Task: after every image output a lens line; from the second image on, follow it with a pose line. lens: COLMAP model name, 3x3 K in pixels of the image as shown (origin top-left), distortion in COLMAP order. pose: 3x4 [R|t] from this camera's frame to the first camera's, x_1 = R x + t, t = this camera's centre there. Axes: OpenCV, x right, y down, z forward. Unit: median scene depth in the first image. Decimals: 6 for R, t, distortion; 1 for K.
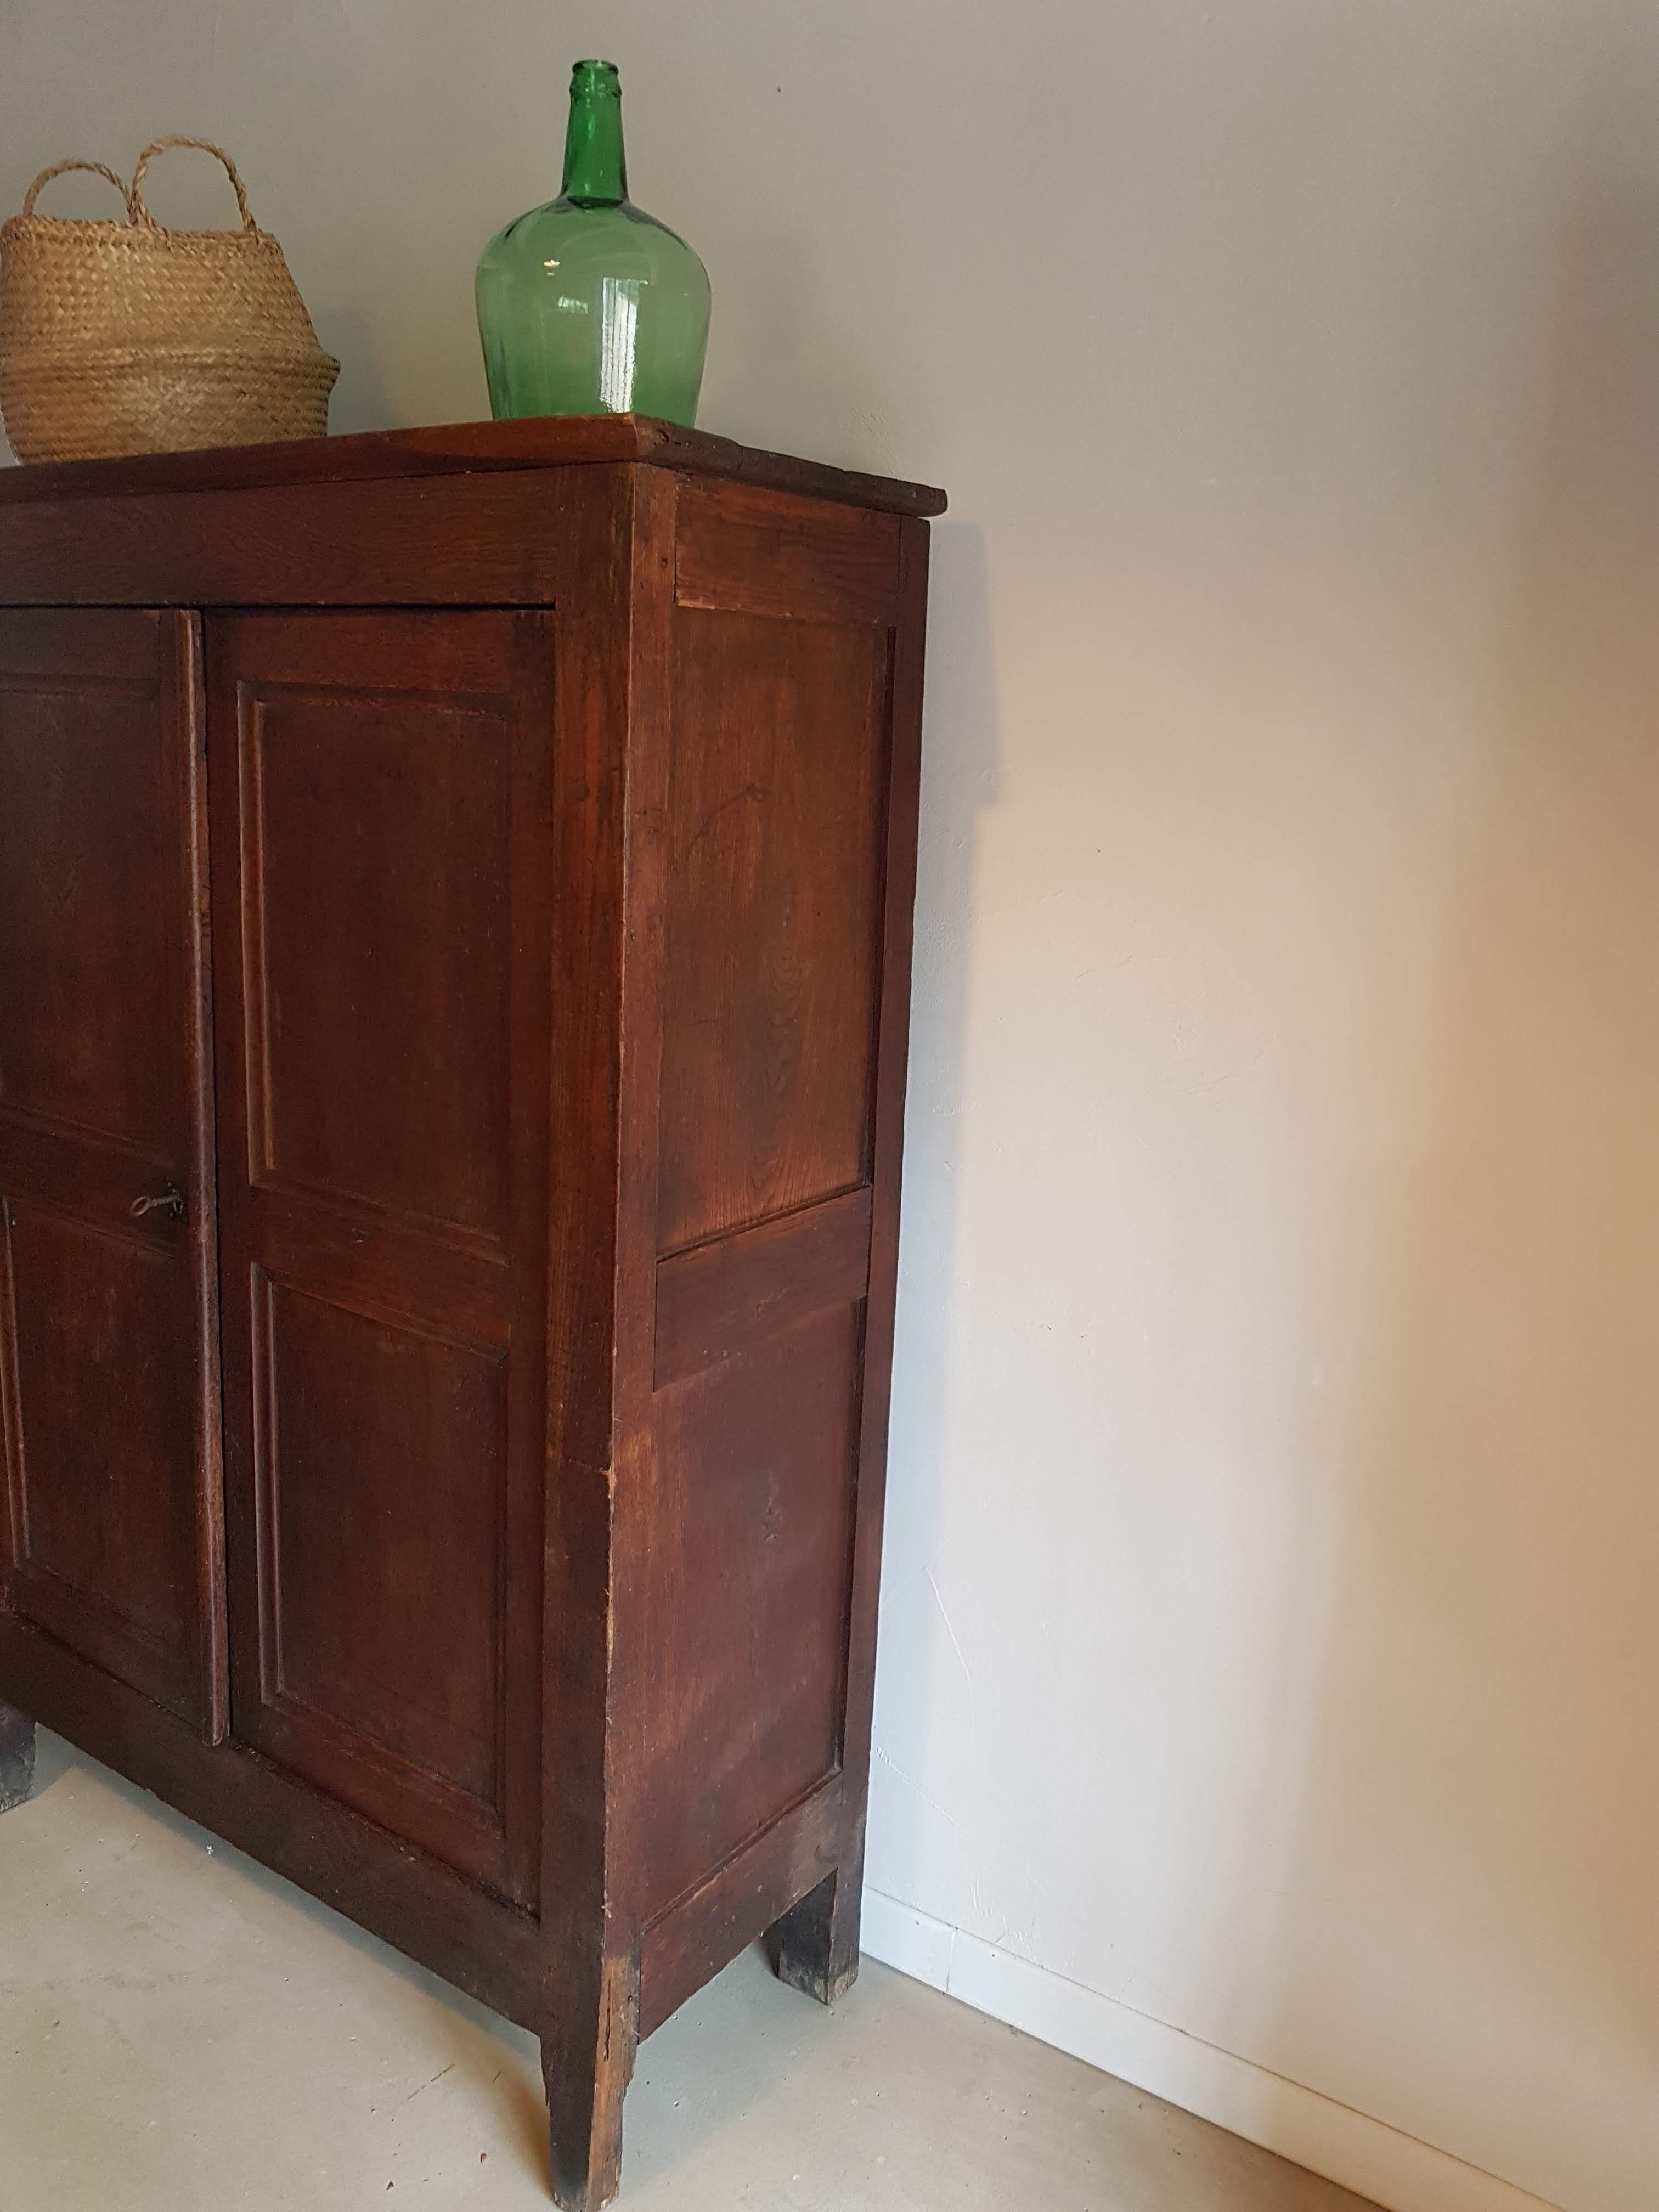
lens RADIAL K [[1748.3, 0, 832.5], [0, 1748.3, 1058.2], [0, 0, 1]] dist [-0.004155, -0.023765]
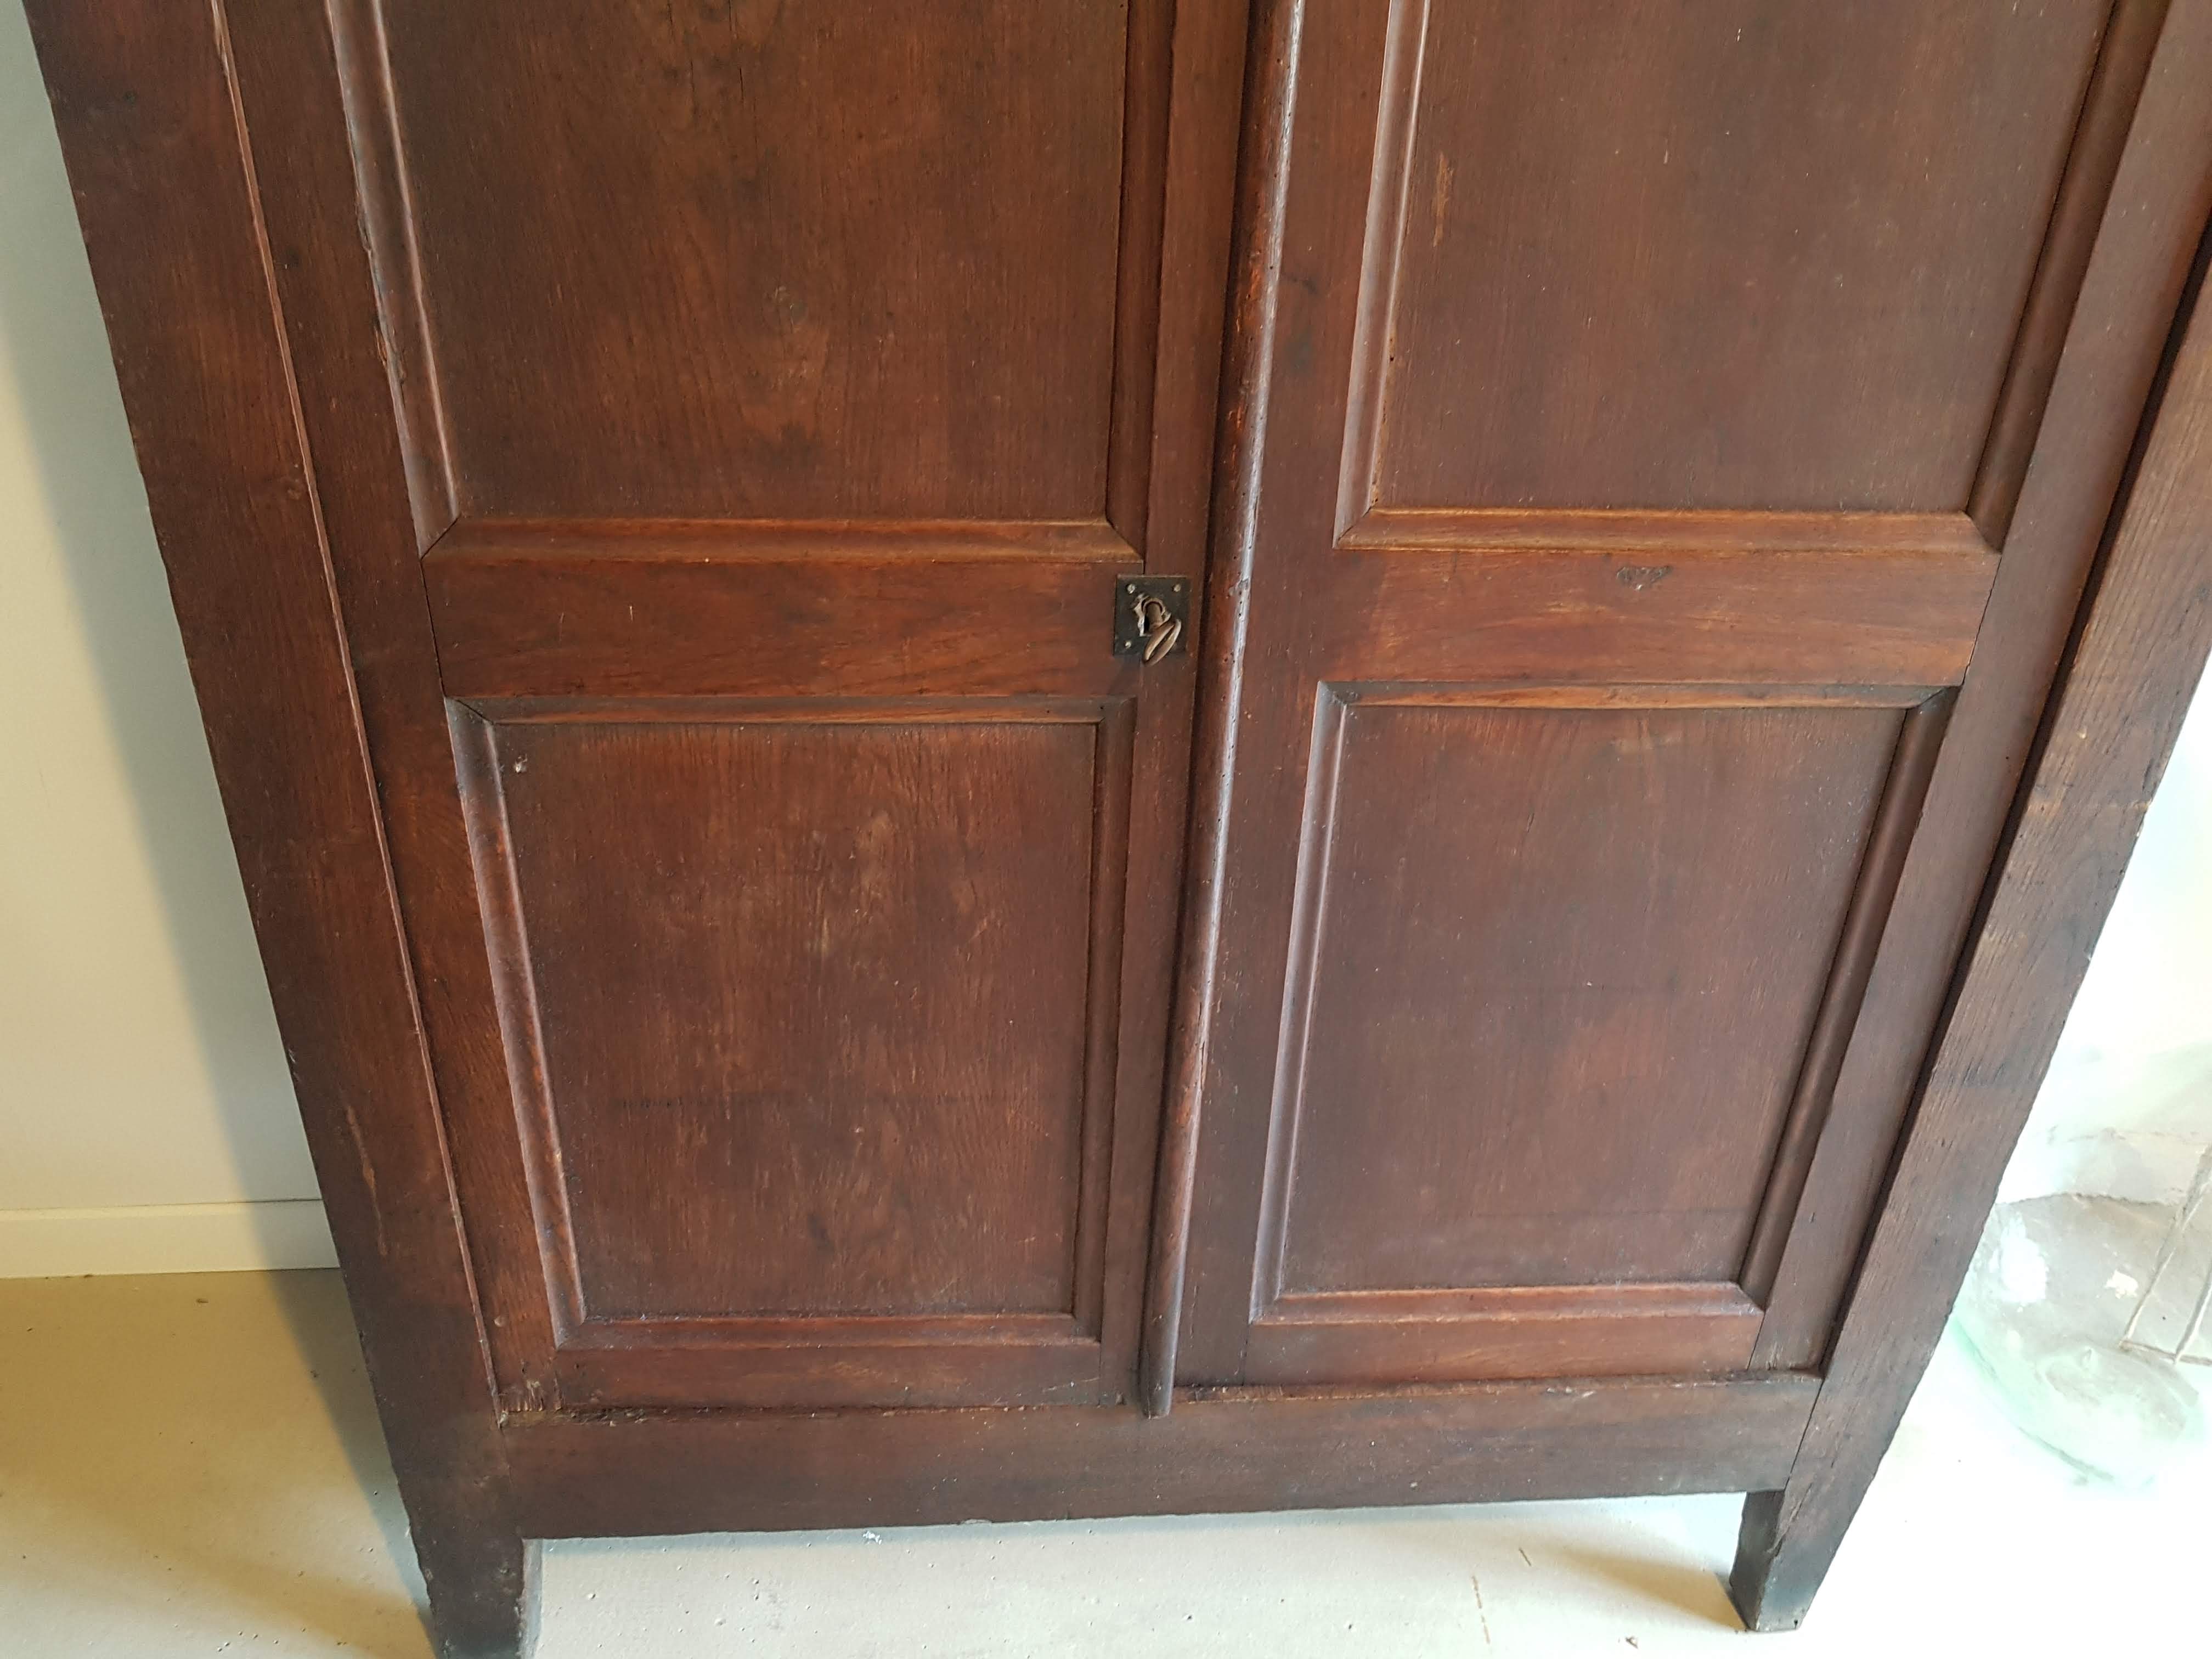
lens RADIAL K [[1748.3, 0, 1084.5], [0, 1748.3, 794.6], [0, 0, 1]] dist [-0.004155, -0.023765]
pose [[0.780607, -0.328413, 0.531786, -0.736061], [0.129877, 0.917487, 0.375964, -0.071933], [-0.611379, -0.224413, 0.758851, 0.657572]]
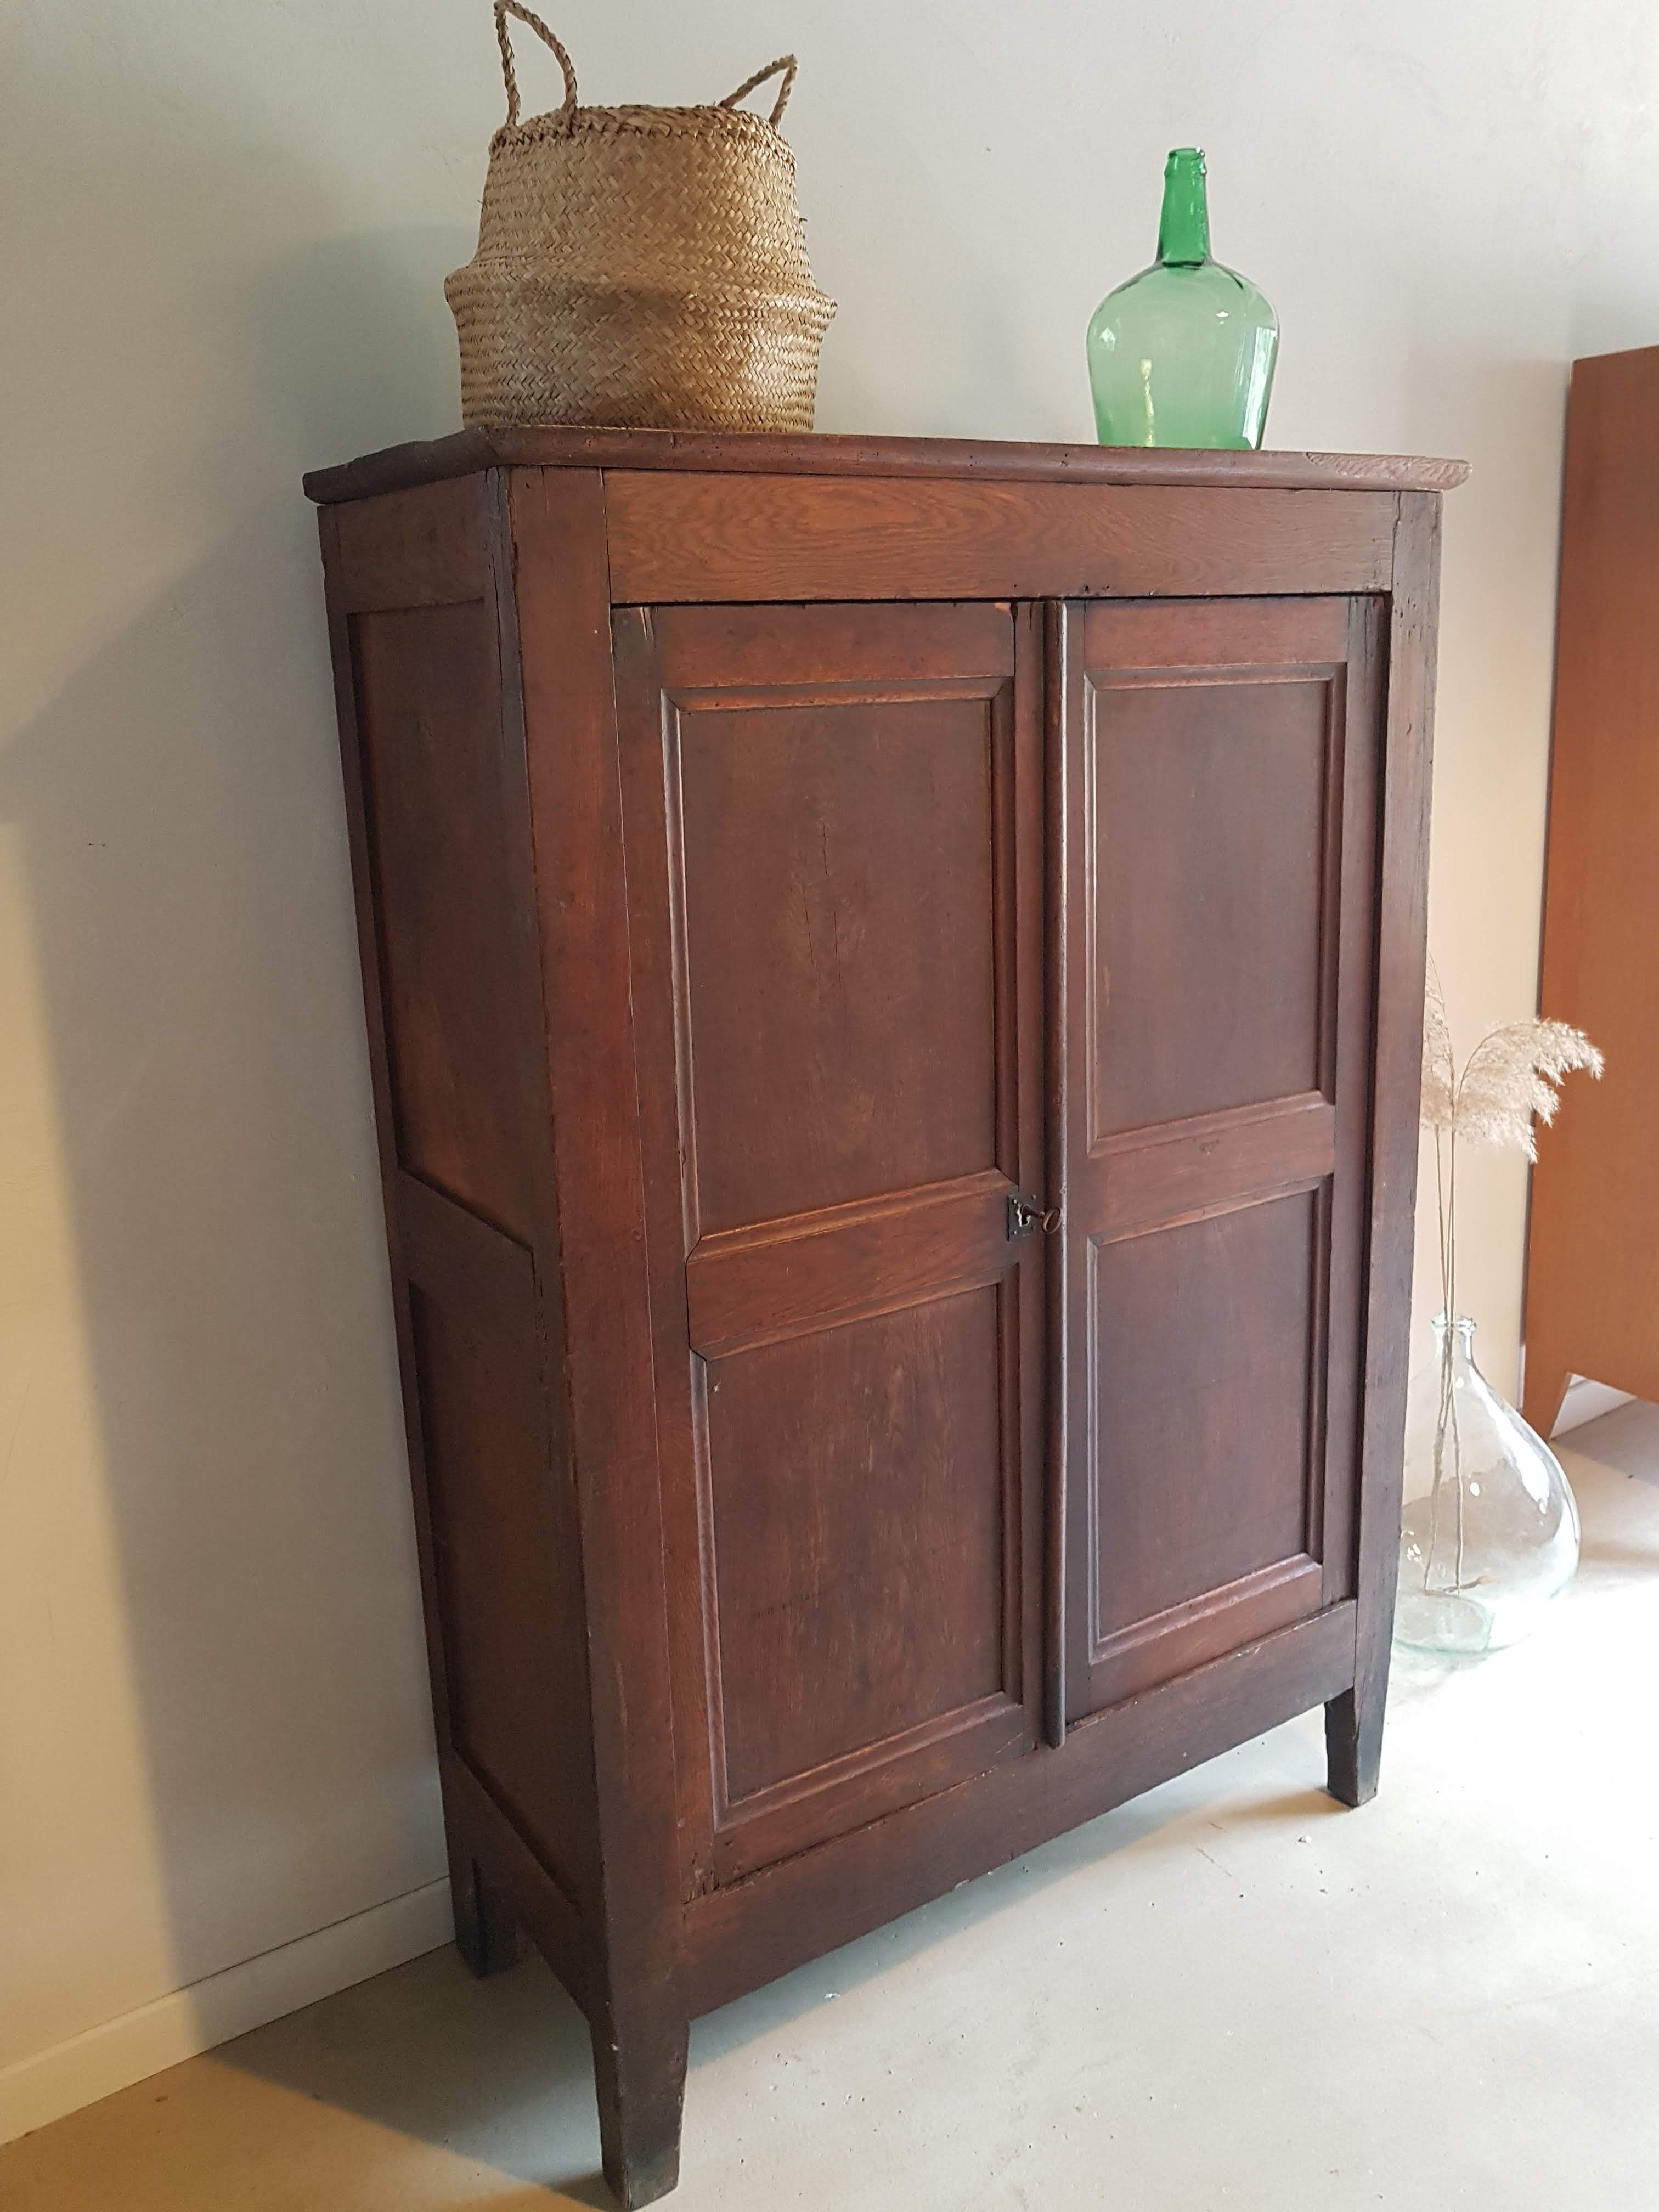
lens RADIAL K [[1748.3, 0, 864.7], [0, 1748.3, 1061.7], [0, 0, 1]] dist [-0.004155, -0.023765]
pose [[0.357022, -0.257067, 0.898027, -1.355495], [0.234084, 0.955331, 0.180408, -0.210549], [-0.904290, 0.145804, 0.401249, 0.732123]]
